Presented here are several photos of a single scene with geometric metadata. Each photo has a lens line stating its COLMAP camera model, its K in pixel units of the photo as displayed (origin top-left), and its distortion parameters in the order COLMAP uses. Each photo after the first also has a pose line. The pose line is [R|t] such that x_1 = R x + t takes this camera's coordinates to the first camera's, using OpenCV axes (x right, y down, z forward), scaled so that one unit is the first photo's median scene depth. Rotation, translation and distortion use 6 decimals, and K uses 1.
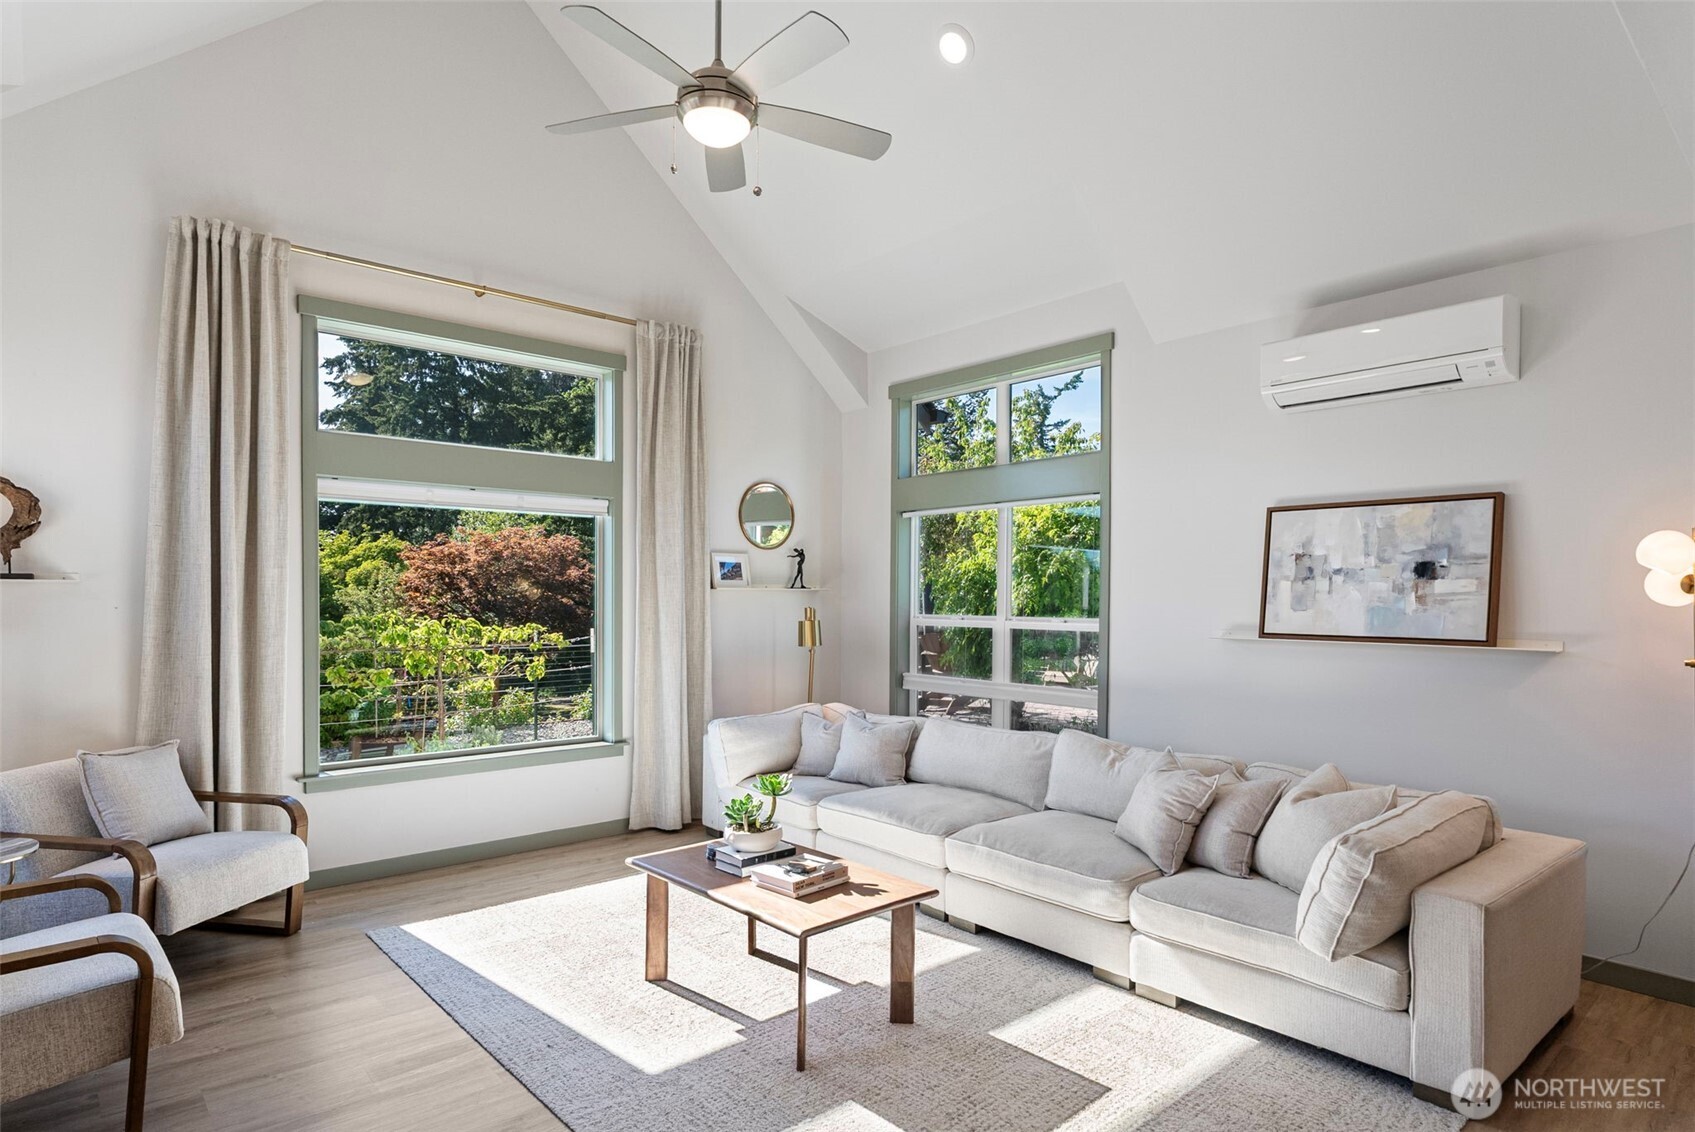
lens RADIAL K [[942.1, 0, 846.0], [0, 942.1, 611.8], [0, 0, 1]] dist [0.000288, -0.000763]
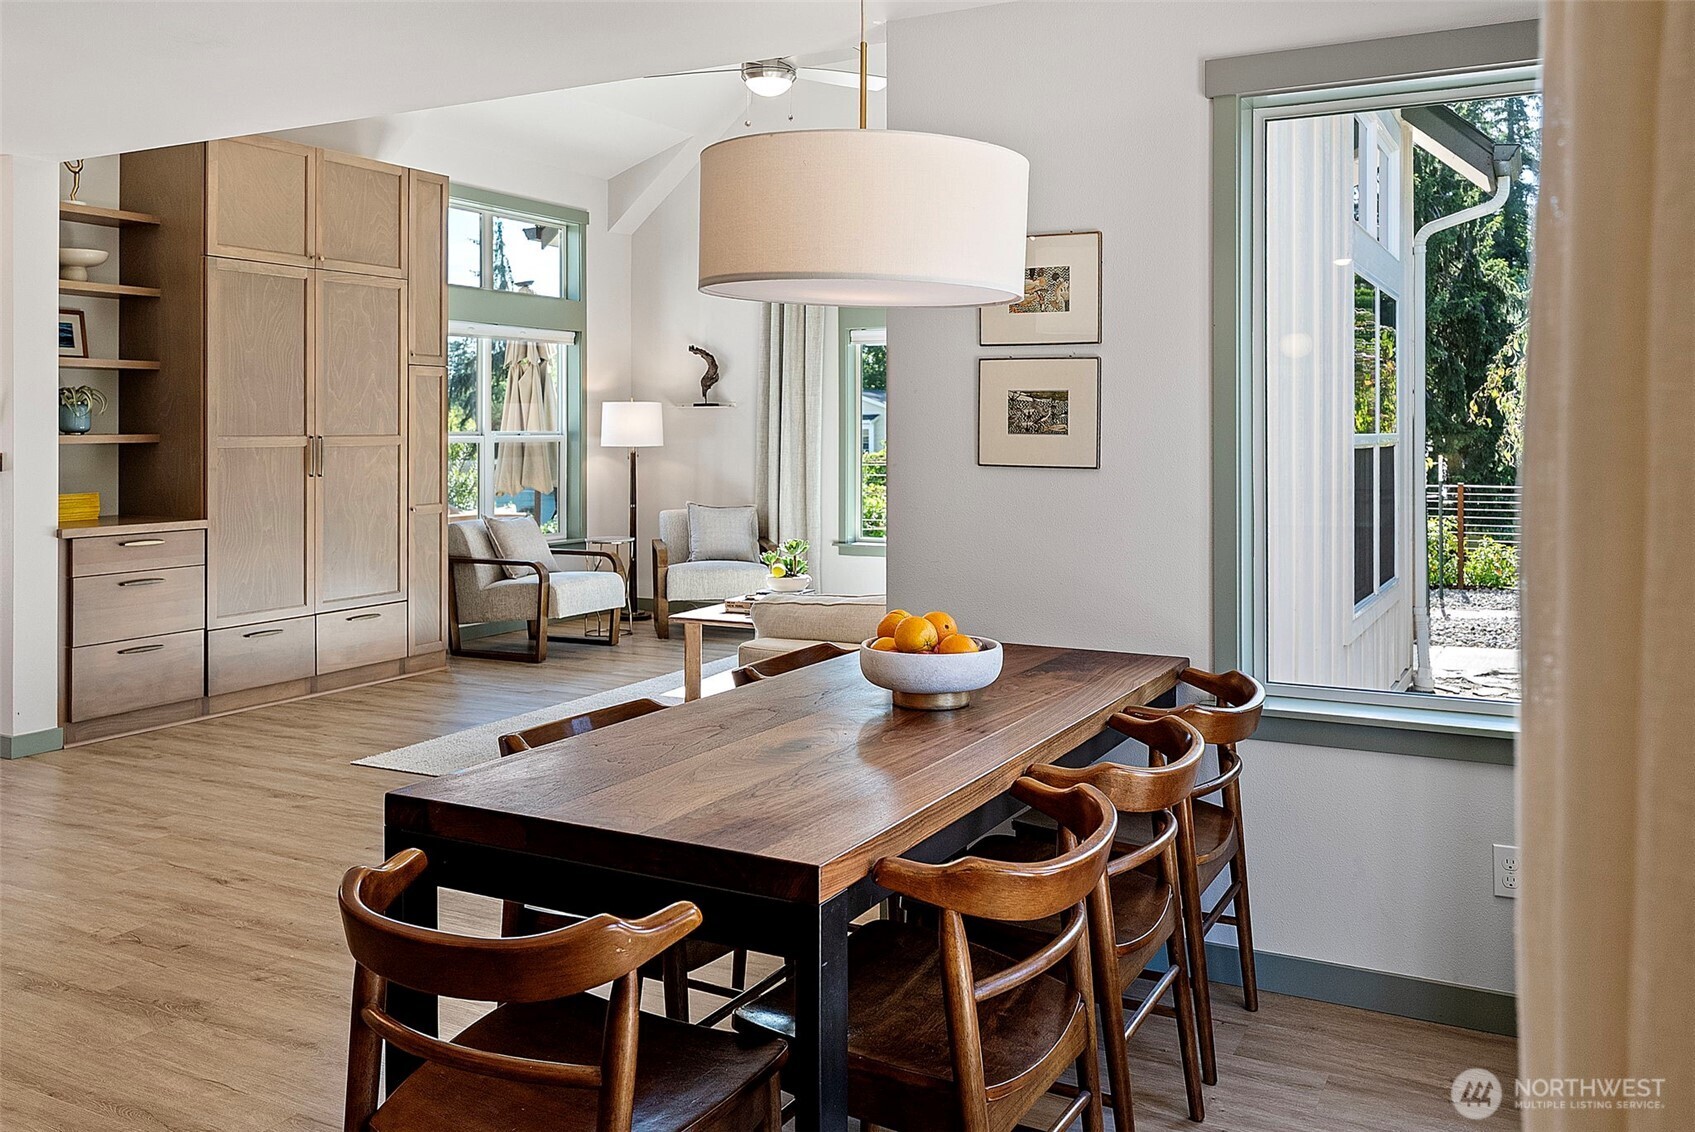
lens RADIAL K [[1415.6, 0, 850.6], [0, 1415.6, 421.9], [0, 0, 1]] dist [-0.003061, -0.001957]
pose [[0.347092, -0.008279, -0.937794, 1.587880], [-0.013924, 0.999805, -0.013979, 0.025723], [0.937728, 0.017910, 0.346909, 0.307350]]
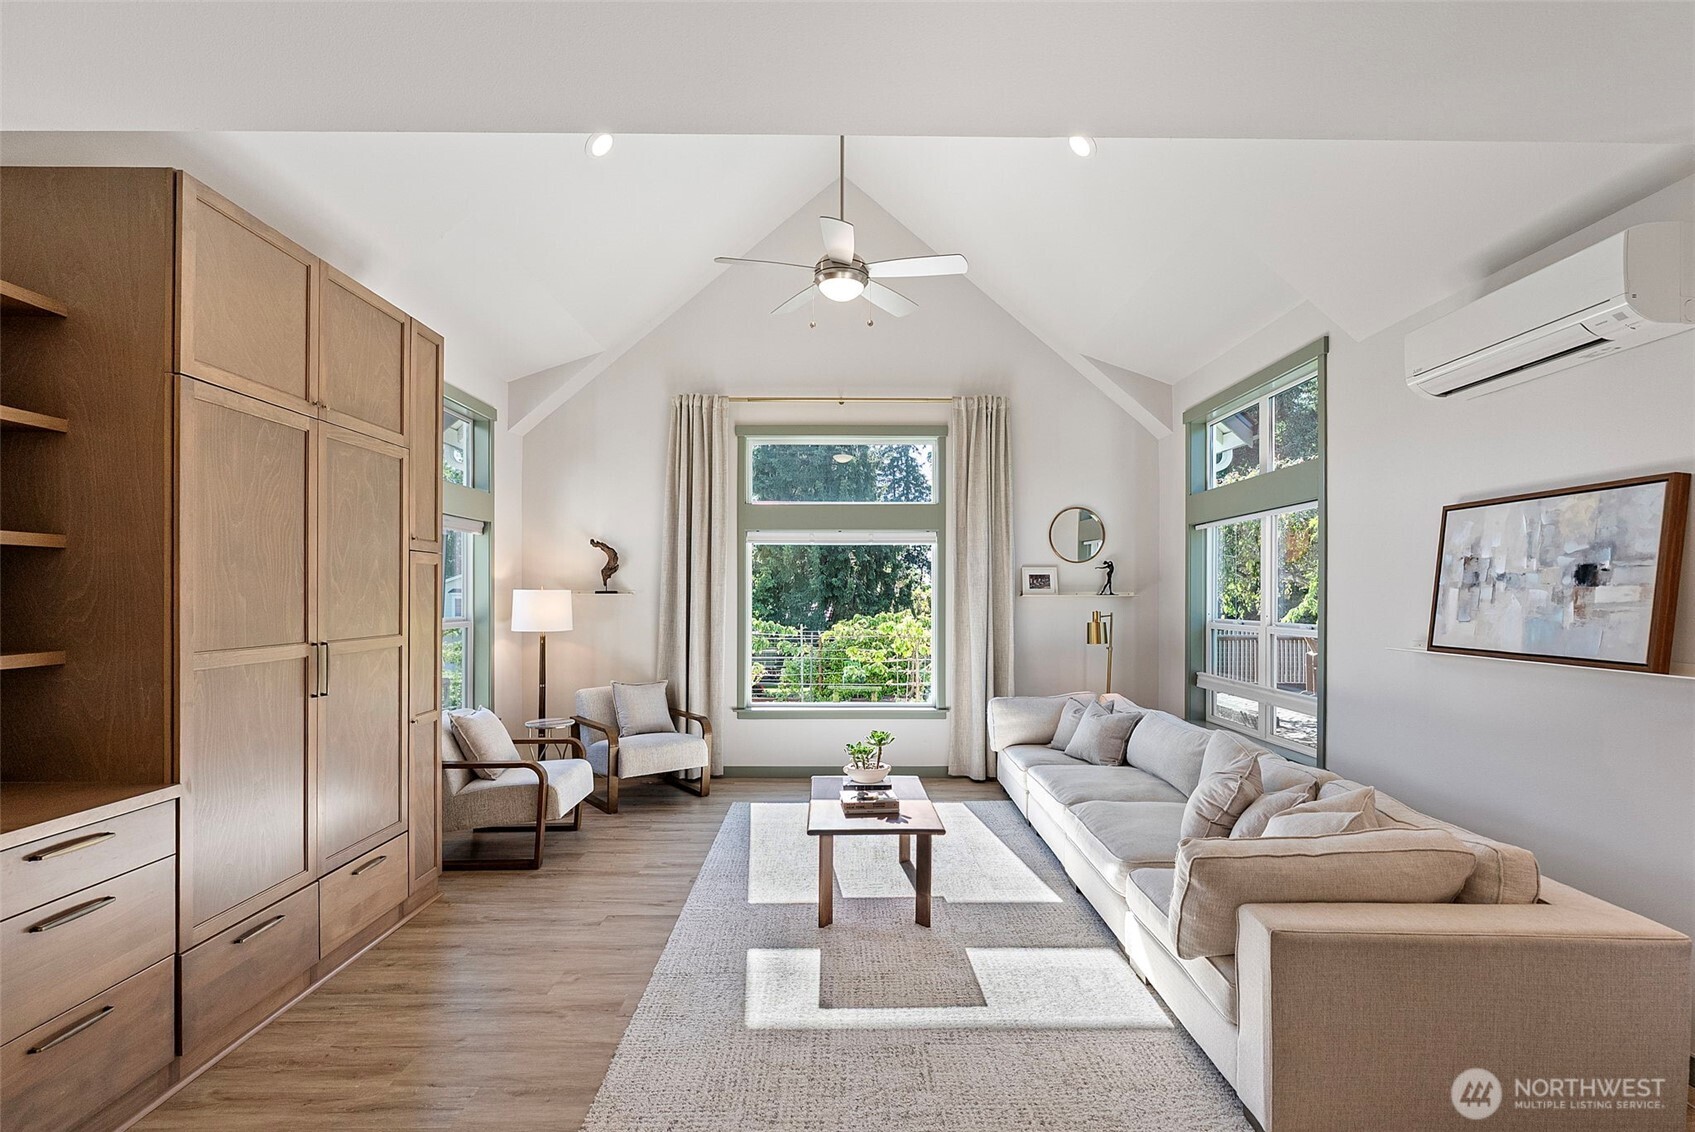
lens RADIAL K [[792.3, 0, 844.6], [0, 792.3, 594.7], [0, 0, 1]] dist [0.000483, -0.000036]
pose [[0.752330, -0.003576, -0.658777, 0.563843], [-0.009453, 0.999824, -0.016222, -0.009302], [0.658719, 0.018432, 0.752163, 0.059983]]
